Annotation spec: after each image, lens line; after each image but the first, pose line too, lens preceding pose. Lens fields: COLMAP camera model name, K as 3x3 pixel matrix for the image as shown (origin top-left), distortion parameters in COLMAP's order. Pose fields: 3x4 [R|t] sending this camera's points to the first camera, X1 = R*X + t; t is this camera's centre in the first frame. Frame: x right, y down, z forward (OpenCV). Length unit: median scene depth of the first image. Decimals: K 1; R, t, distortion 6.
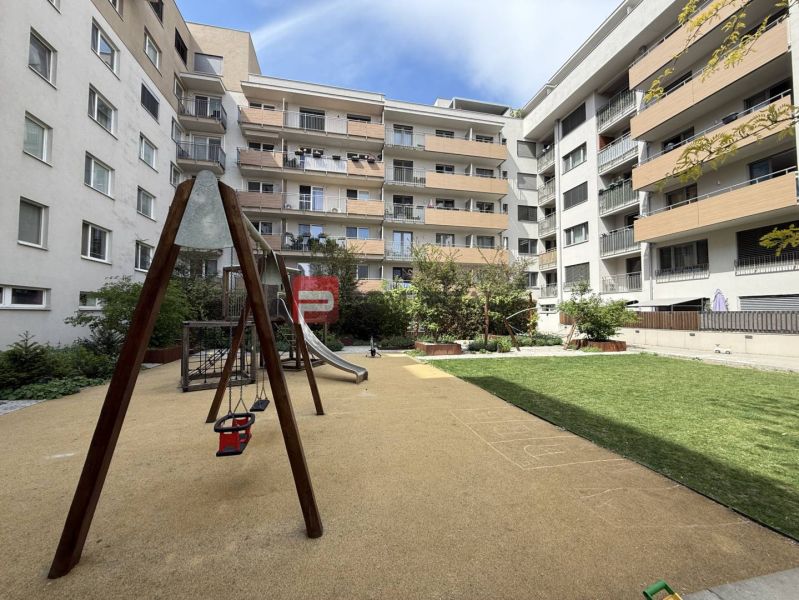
lens RADIAL K [[317.8, 0, 397.7], [0, 317.8, 300.5], [0, 0, 1]] dist [-0.001048, -0.000047]
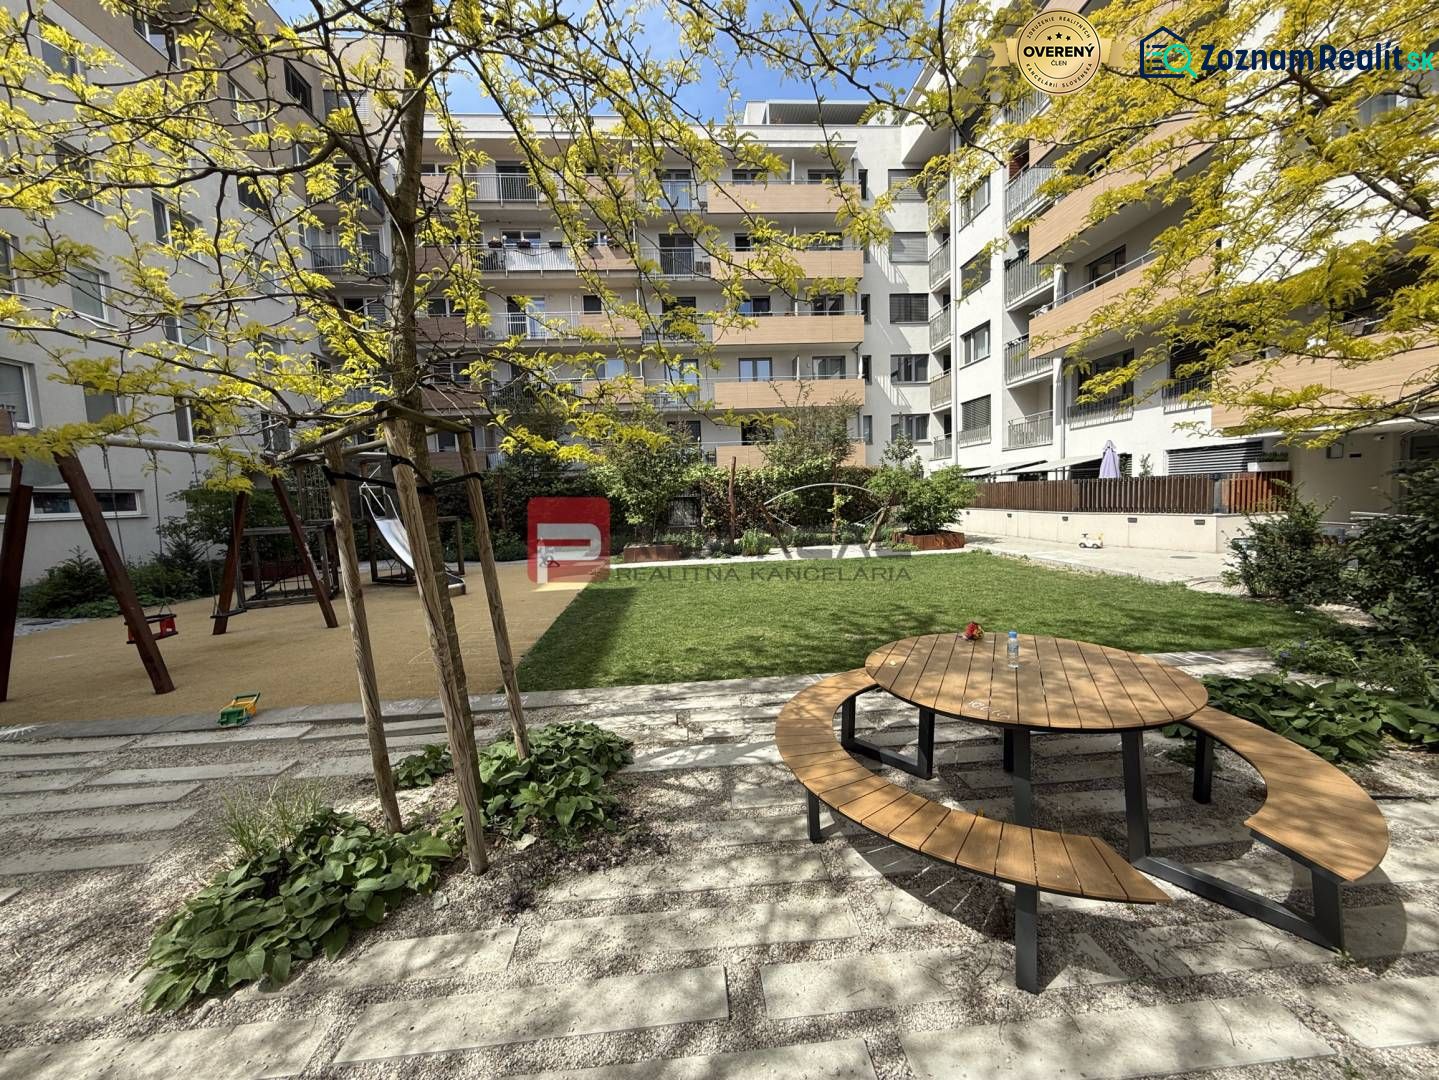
lens RADIAL K [[572.4, 0, 716.2], [0, 572.4, 540.8], [0, 0, 1]] dist [-0.001048, -0.000047]
pose [[0.989479, -0.030482, -0.141430, 0.255232], [0.047922, 0.991422, 0.121599, -0.009108], [0.136510, -0.127097, 0.982452, -0.104732]]
